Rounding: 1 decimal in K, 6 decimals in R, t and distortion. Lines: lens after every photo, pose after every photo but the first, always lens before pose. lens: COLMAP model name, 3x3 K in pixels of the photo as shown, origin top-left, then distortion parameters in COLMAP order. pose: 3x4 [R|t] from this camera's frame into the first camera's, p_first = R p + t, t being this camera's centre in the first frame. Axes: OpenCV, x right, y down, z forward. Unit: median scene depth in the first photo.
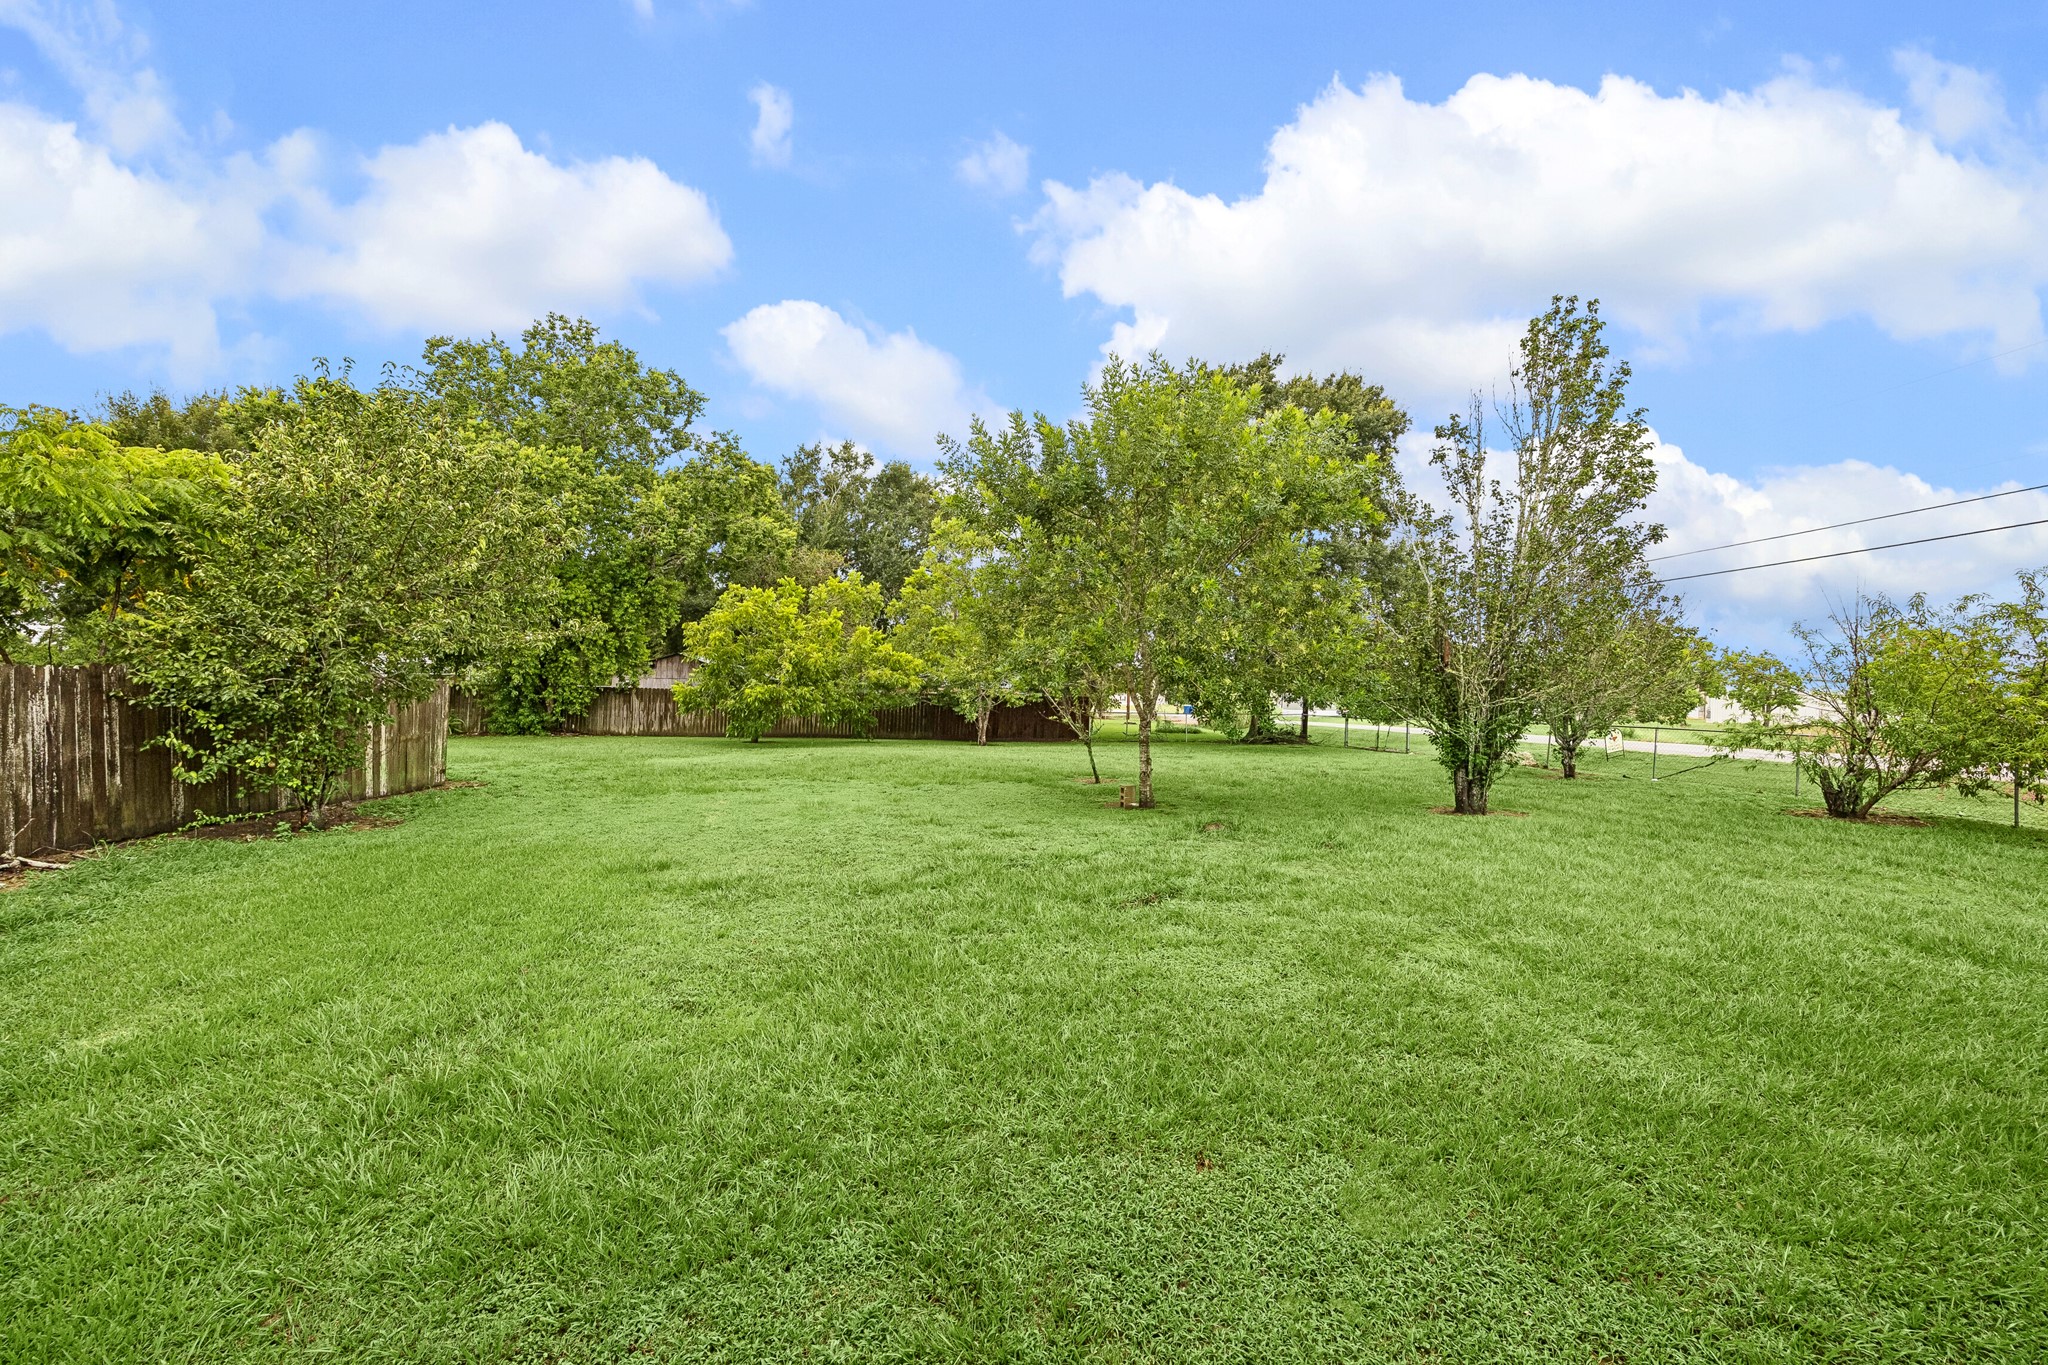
lens RADIAL K [[797.1, 0, 1024.2], [0, 797.1, 685.3], [0, 0, 1]] dist [-0.000264, -0.000438]
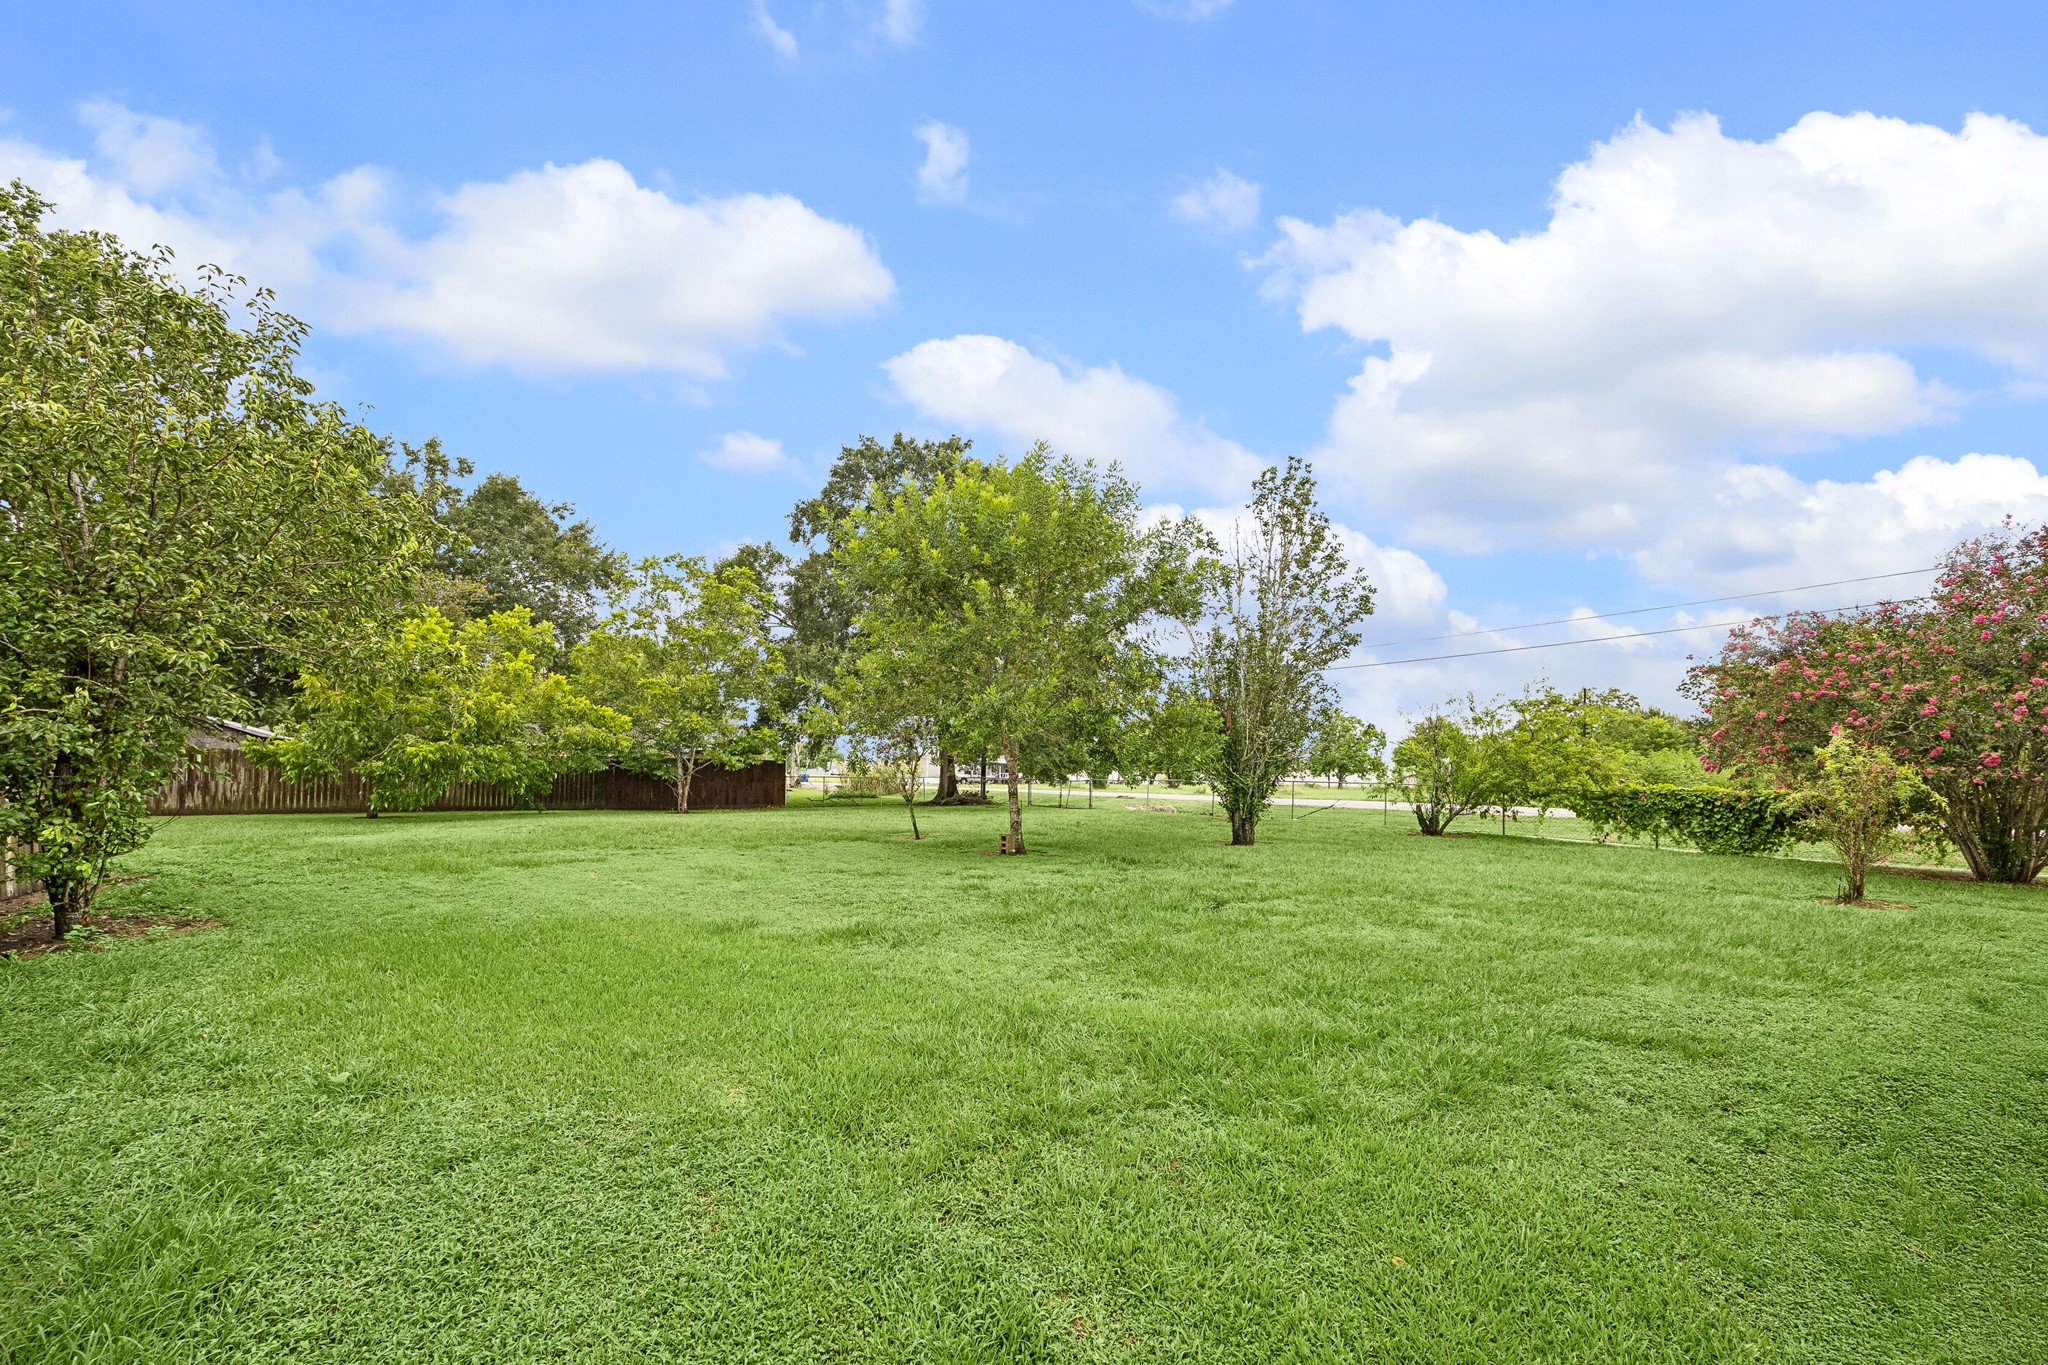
lens RADIAL K [[797.1, 0, 1071.4], [0, 797.1, 751.7], [0, 0, 1]] dist [-0.000264, -0.000438]
pose [[0.873221, 0.006285, 0.487284, -0.156006], [-0.005874, 0.999980, -0.002371, 0.007299], [-0.487290, -0.000792, 0.873240, 0.005768]]
